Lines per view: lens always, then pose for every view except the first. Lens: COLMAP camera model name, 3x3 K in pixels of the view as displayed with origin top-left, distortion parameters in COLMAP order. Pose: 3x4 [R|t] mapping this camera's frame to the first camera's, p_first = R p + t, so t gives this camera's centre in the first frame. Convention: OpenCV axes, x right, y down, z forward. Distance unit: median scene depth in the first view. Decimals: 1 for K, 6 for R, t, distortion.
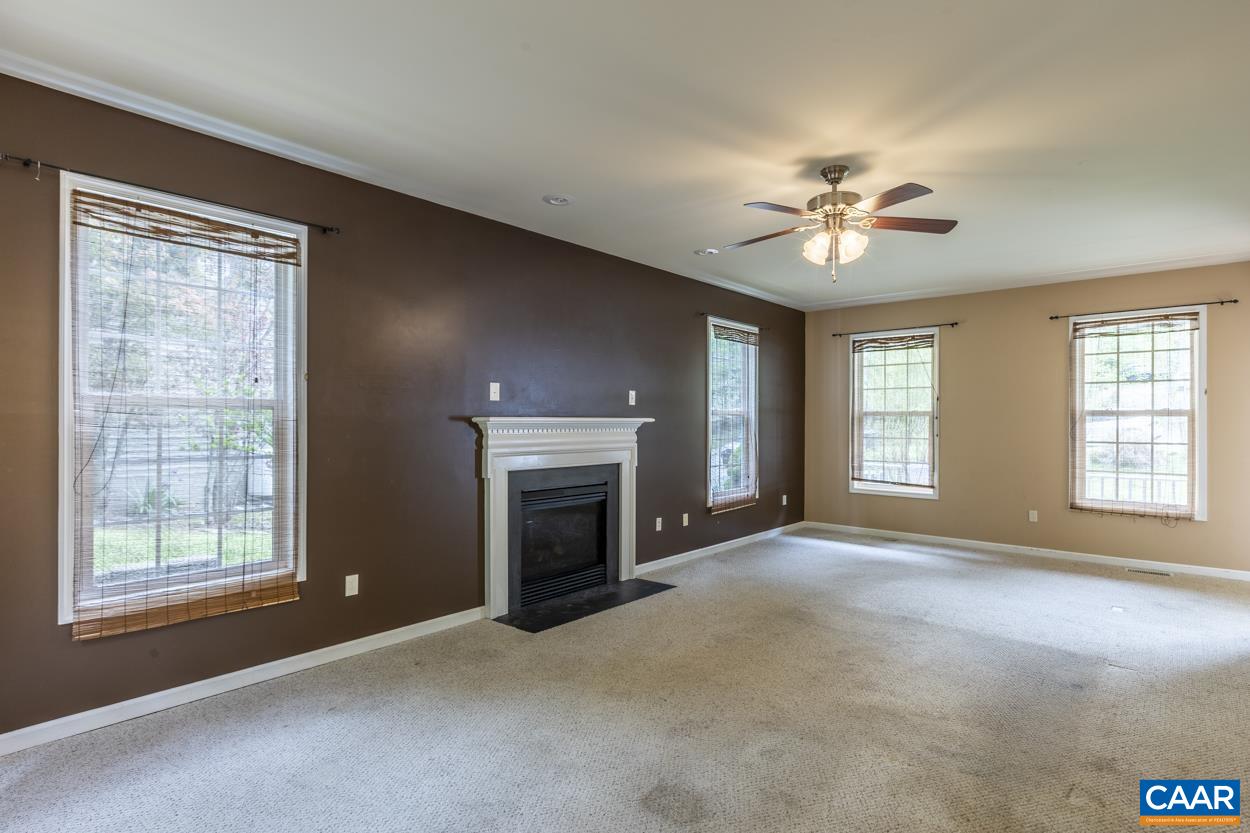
lens RADIAL K [[629.0, 0, 627.9], [0, 629.0, 419.4], [0, 0, 1]] dist [-0.000788, -0.000760]
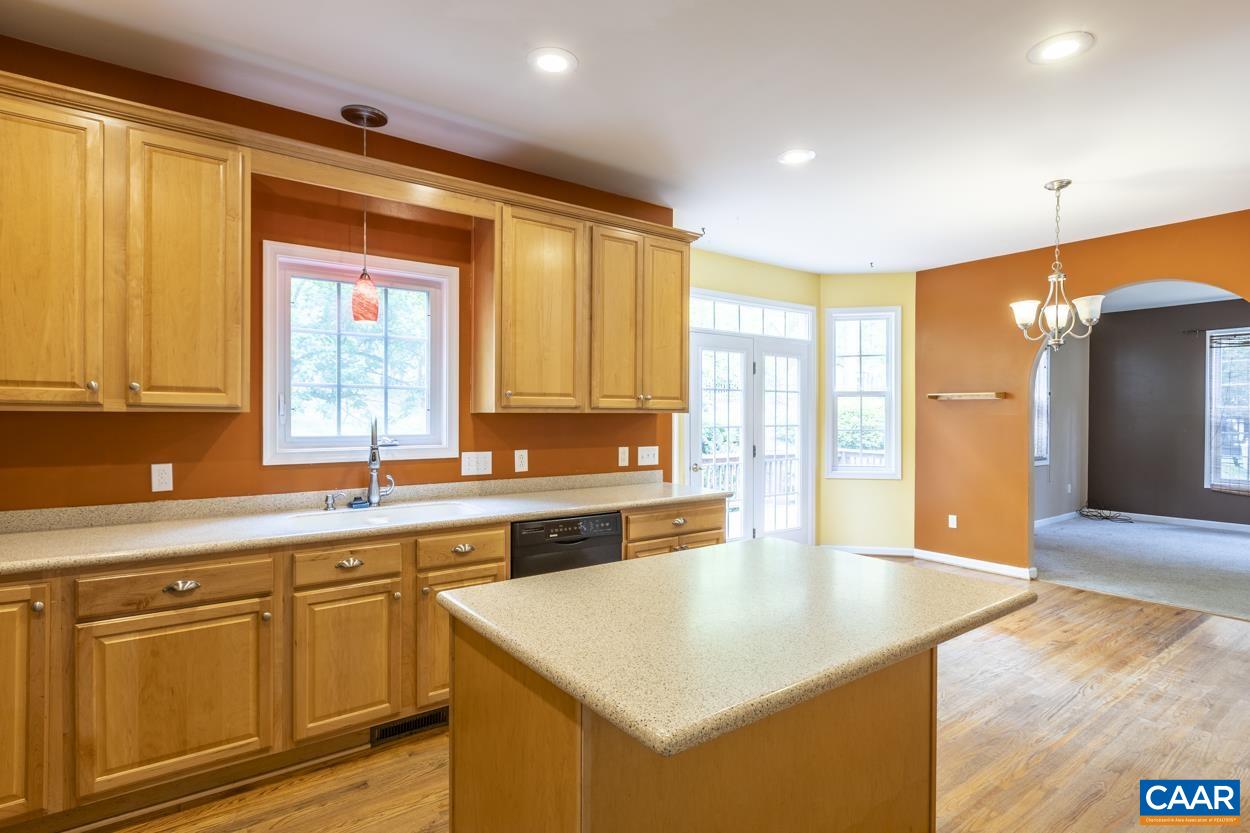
lens RADIAL K [[629.0, 0, 627.9], [0, 629.0, 419.4], [0, 0, 1]] dist [-0.000788, -0.000760]
pose [[-0.221410, 0.004730, -0.975169, 1.446077], [-0.003415, 0.999978, 0.005626, 0.003518], [0.975175, 0.004575, -0.221389, -0.548013]]
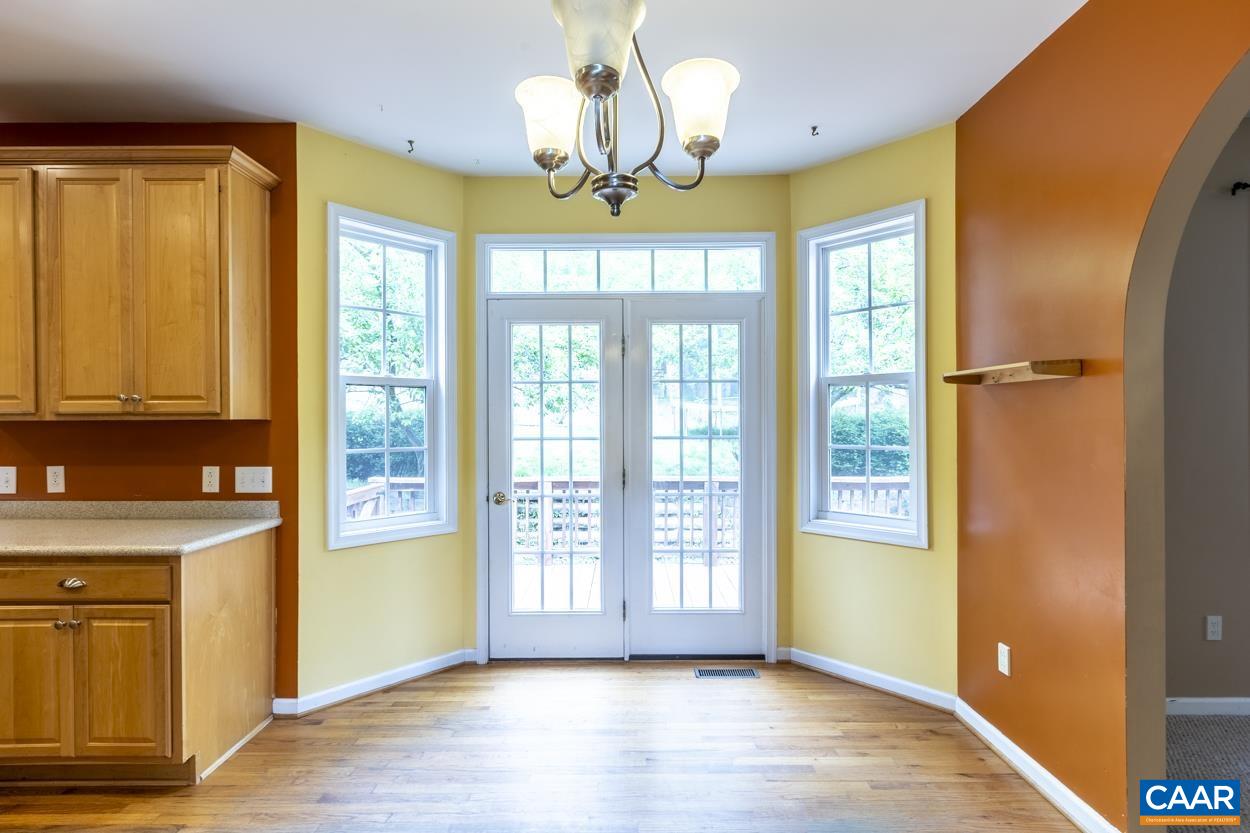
lens RADIAL K [[629.0, 0, 627.9], [0, 629.0, 419.4], [0, 0, 1]] dist [-0.000788, -0.000760]
pose [[-0.755148, 0.000285, -0.655554, 0.695445], [0.001796, 0.999997, -0.001634, 0.001190], [0.655552, -0.002411, -0.755147, 0.008361]]
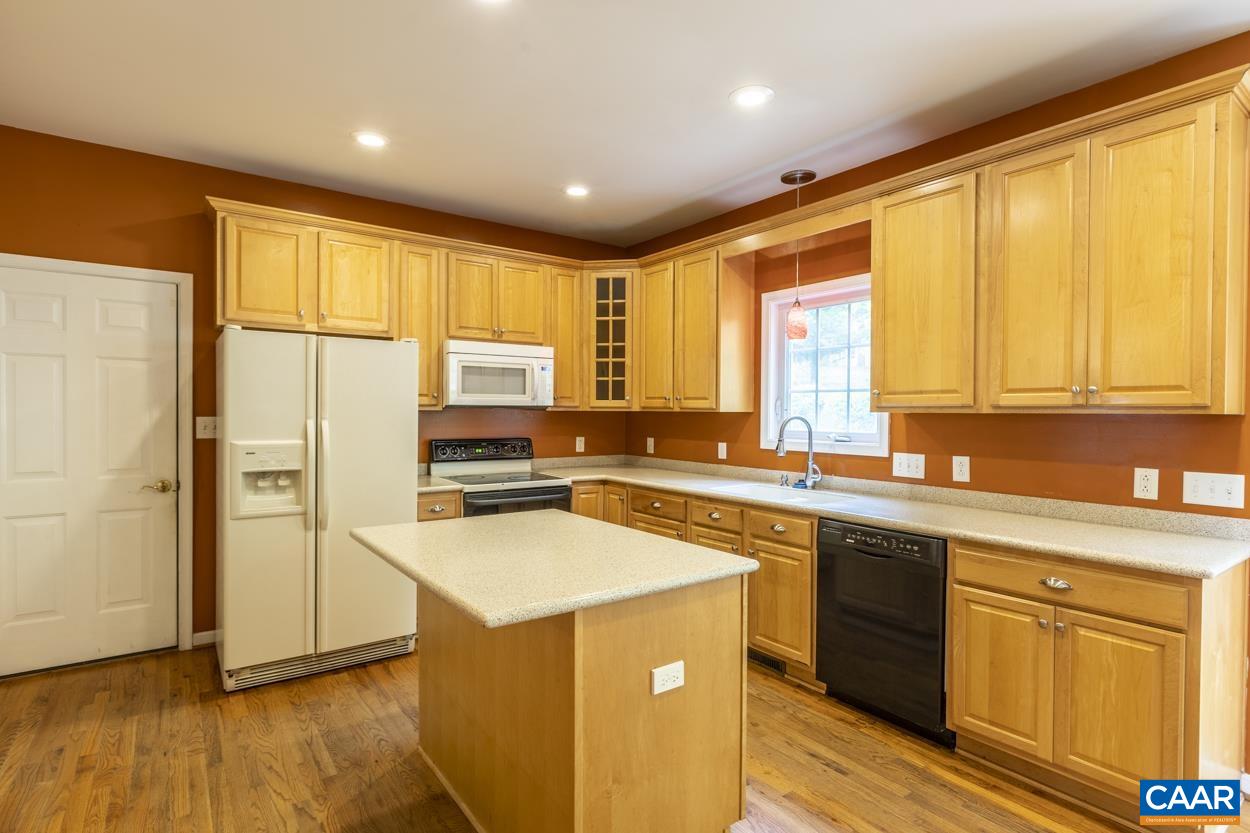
lens RADIAL K [[629.0, 0, 627.9], [0, 629.0, 419.4], [0, 0, 1]] dist [-0.000788, -0.000760]
pose [[-0.974610, -0.012199, 0.223576, 0.912457], [-0.009446, 0.999866, 0.013379, 0.001488], [-0.223709, 0.010928, -0.974595, -0.118651]]
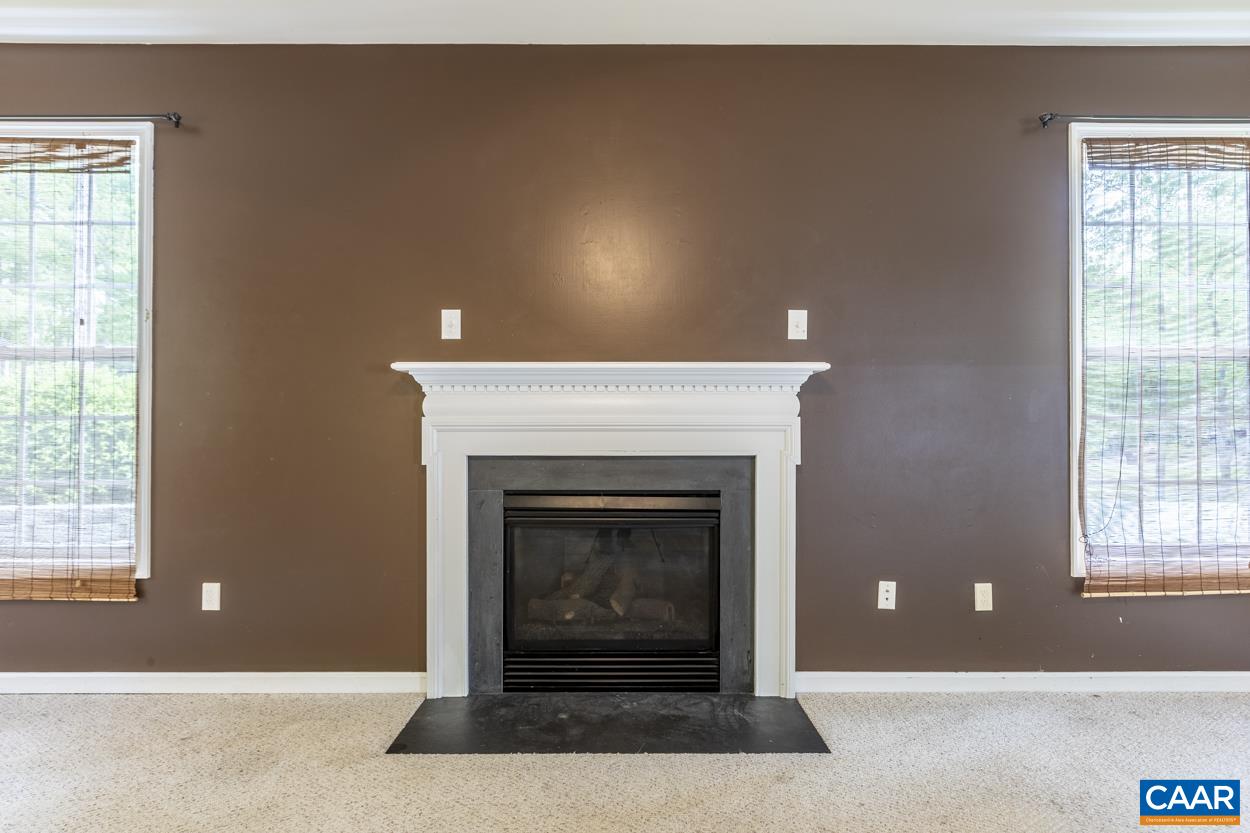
lens RADIAL K [[643.5, 0, 625.8], [0, 643.5, 415.6], [0, 0, 1]] dist [-0.001810, -0.000571]
pose [[0.661116, -0.008300, -0.750238, 0.352394], [0.003066, 0.999960, -0.008360, 0.047970], [0.750277, 0.003227, 0.661116, 0.686587]]
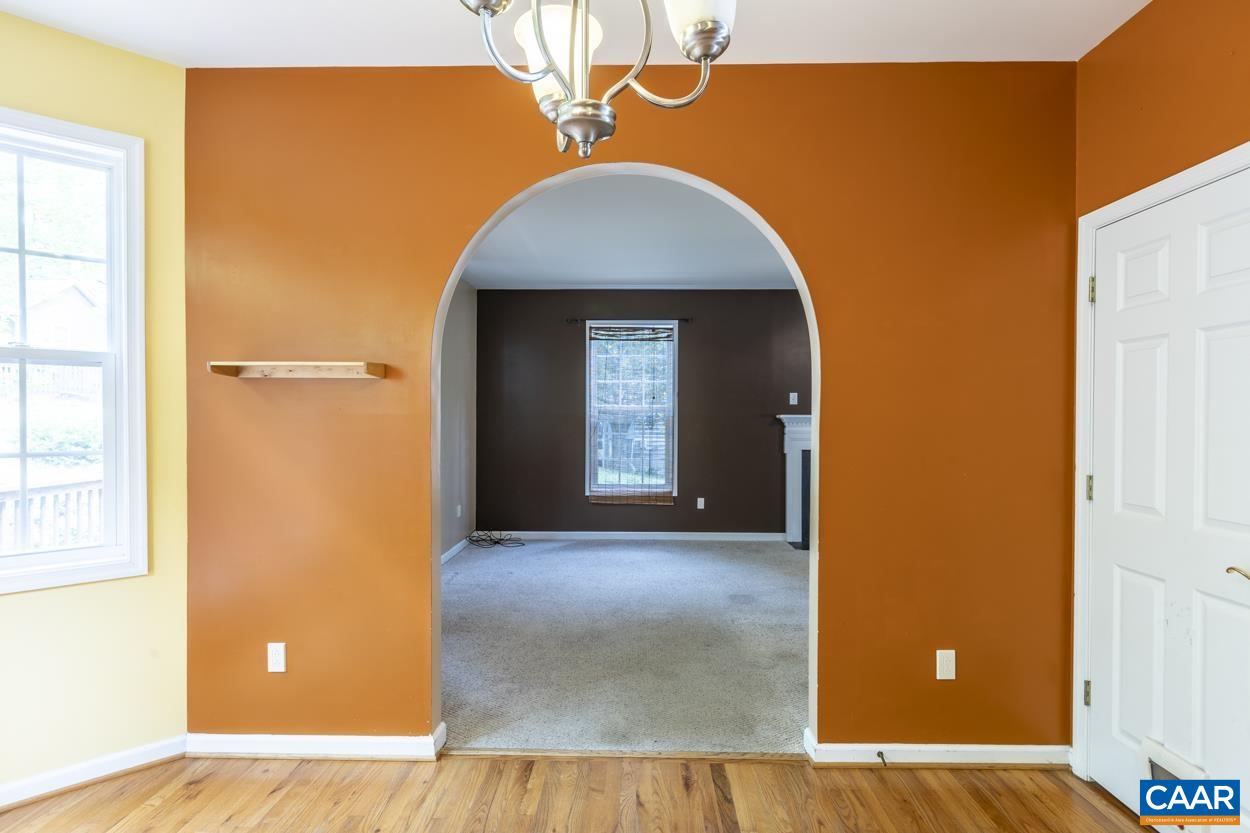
lens RADIAL K [[629.0, 0, 627.9], [0, 629.0, 419.4], [0, 0, 1]] dist [-0.000788, -0.000760]
pose [[0.641510, 0.003877, -0.767105, 0.696857], [-0.001772, 0.999992, 0.003573, 0.002460], [0.767113, -0.000932, 0.641512, -0.309468]]
